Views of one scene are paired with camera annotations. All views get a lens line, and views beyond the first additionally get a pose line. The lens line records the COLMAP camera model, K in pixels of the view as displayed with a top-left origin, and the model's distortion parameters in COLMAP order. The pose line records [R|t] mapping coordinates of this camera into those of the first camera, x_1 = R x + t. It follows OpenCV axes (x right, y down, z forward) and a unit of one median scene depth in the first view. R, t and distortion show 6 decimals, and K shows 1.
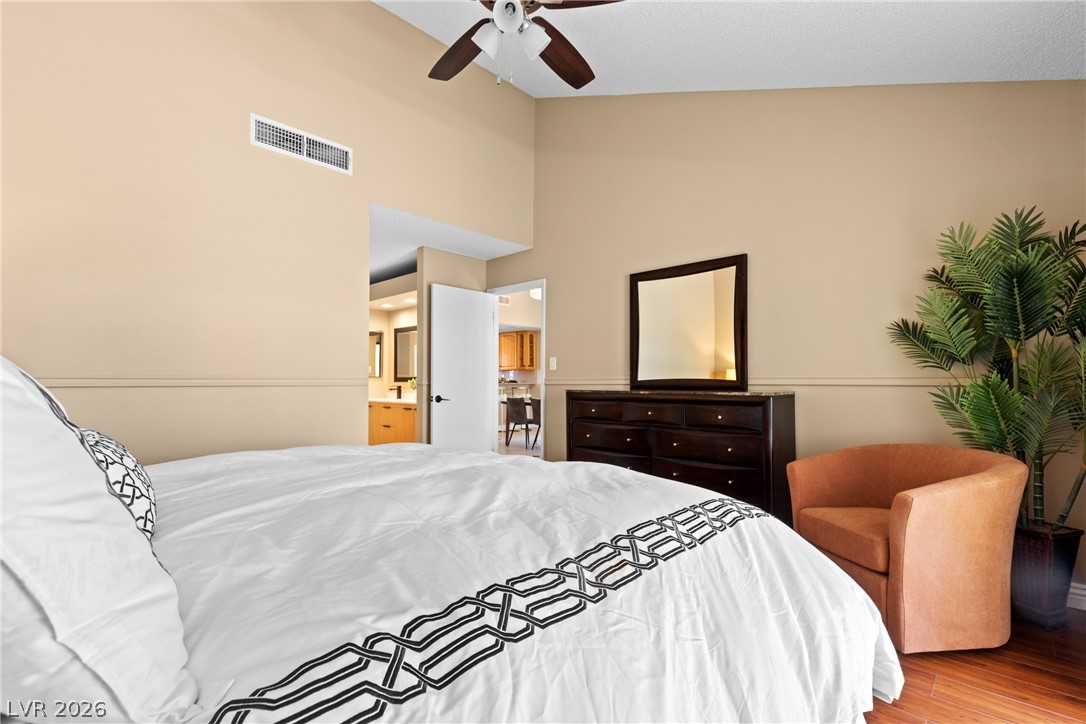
lens RADIAL K [[499.1, 0, 546.7], [0, 499.1, 367.4], [0, 0, 1]] dist [0.007622, -0.001614]
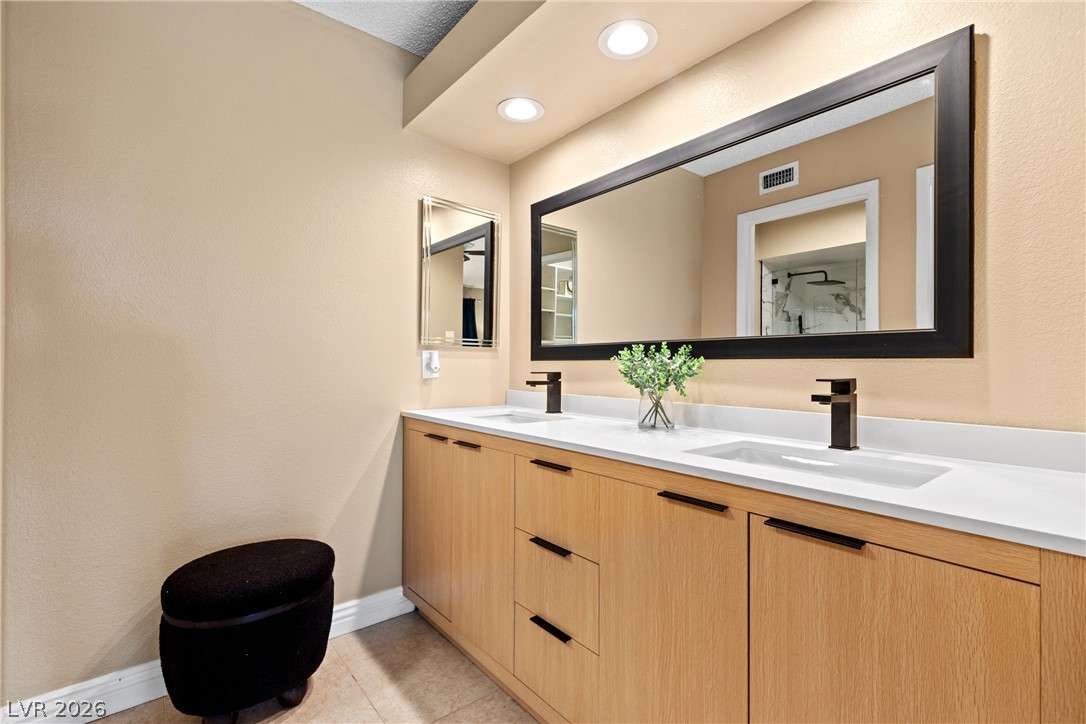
lens RADIAL K [[491.2, 0, 541.9], [0, 491.2, 362.9], [0, 0, 1]] dist [0.012185, -0.002294]
pose [[0.988848, 0.000251, -0.148926, -0.254175], [0.002956, 0.999768, 0.021315, 0.024046], [0.148897, -0.021518, 0.988619, 0.681595]]
